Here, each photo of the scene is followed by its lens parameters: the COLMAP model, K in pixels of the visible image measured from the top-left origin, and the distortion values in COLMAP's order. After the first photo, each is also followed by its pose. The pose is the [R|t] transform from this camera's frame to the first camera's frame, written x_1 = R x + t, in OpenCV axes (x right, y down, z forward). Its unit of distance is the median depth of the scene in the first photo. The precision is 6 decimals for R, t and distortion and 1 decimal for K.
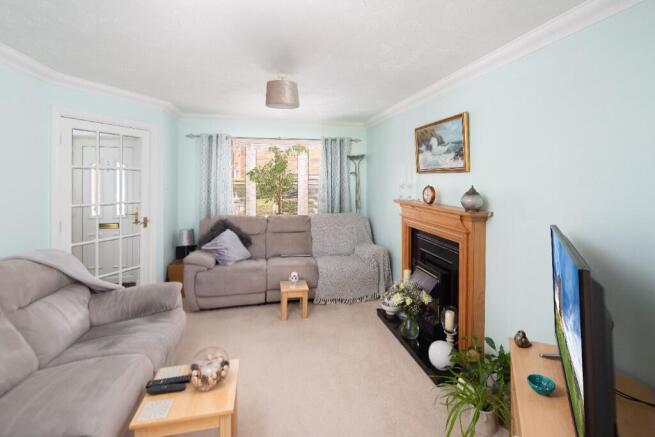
lens RADIAL K [[322.4, 0, 339.2], [0, 322.4, 175.6], [0, 0, 1]] dist [0.001952, -0.000421]
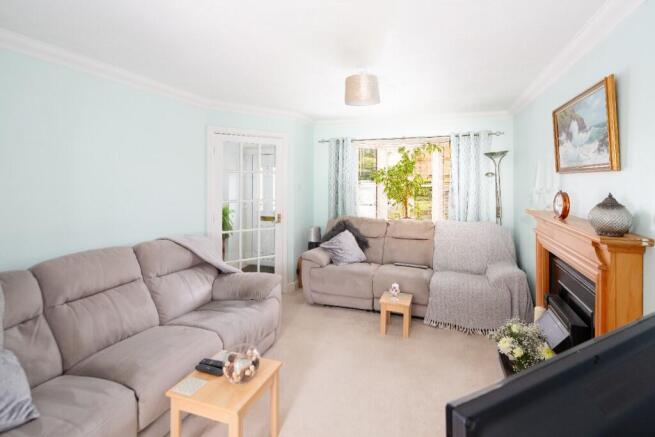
lens RADIAL K [[322.4, 0, 339.2], [0, 322.4, 175.6], [0, 0, 1]] dist [0.001952, -0.000421]
pose [[0.845878, -0.006431, -0.533338, 0.214208], [0.004023, 0.999976, -0.005677, -0.000481], [0.533361, 0.002657, 0.845883, 0.144343]]
